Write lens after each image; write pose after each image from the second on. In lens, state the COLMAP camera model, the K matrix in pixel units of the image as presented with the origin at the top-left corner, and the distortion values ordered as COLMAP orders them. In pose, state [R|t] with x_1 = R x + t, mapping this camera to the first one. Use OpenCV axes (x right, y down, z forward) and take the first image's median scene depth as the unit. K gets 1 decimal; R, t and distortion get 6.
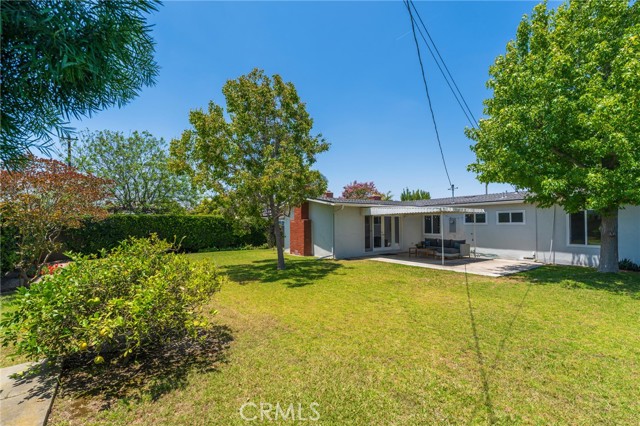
lens RADIAL K [[300.3, 0, 314.8], [0, 300.3, 207.6], [0, 0, 1]] dist [-0.003473, 0.000732]
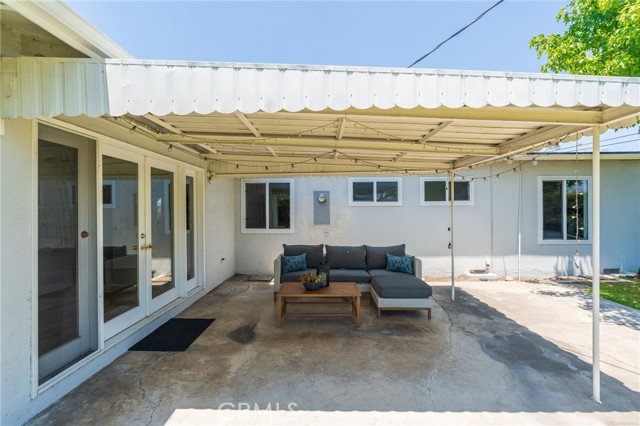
lens RADIAL K [[300.3, 0, 323.7], [0, 300.3, 210.1], [0, 0, 1]] dist [-0.003473, 0.000732]
pose [[0.586929, 0.001704, 0.809637, 0.130376], [-0.041217, 0.998764, 0.027777, 0.054275], [-0.808589, -0.049674, 0.586273, 0.809166]]
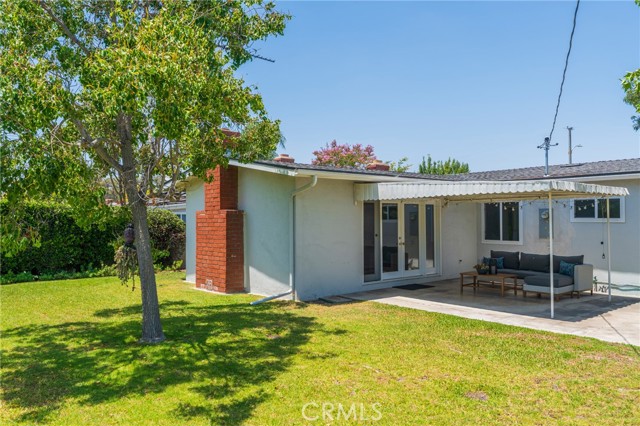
lens RADIAL K [[524.6, 0, 318.8], [0, 524.6, 208.3], [0, 0, 1]] dist [0.018735, 0.009973]
pose [[0.994134, 0.005012, 0.108043, 0.014598], [-0.008337, 0.999505, 0.030343, 0.013825], [-0.107838, -0.031065, 0.993683, 0.232320]]
